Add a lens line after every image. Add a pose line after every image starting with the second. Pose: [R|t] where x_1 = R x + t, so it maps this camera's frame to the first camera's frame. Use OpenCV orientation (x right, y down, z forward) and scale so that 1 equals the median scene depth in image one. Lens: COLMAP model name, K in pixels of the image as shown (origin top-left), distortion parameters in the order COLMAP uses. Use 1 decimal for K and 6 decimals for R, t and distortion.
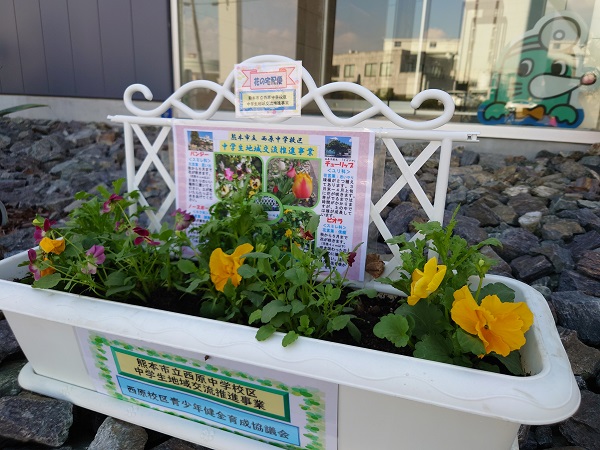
lens RADIAL K [[427.9, 0, 300.0], [0, 427.9, 225.0], [0, 0, 1]] dist [0.080321, -0.101728]
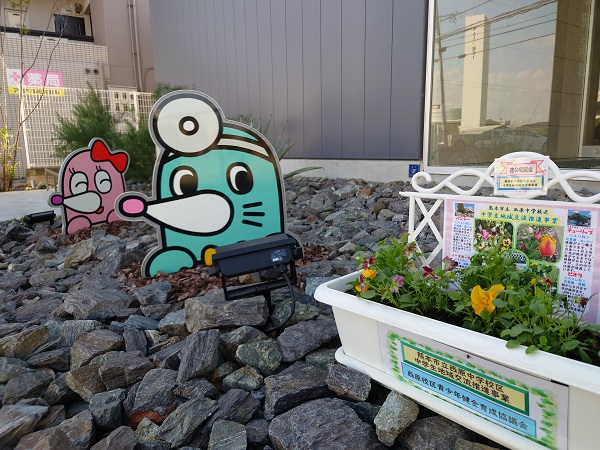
lens RADIAL K [[427.9, 0, 300.0], [0, 427.9, 225.0], [0, 0, 1]] dist [0.080321, -0.101728]
pose [[0.864624, 0.033825, -0.501280, 0.017089], [-0.086773, 0.992791, -0.082678, 0.021418], [0.494870, 0.114983, 0.861326, -0.543945]]
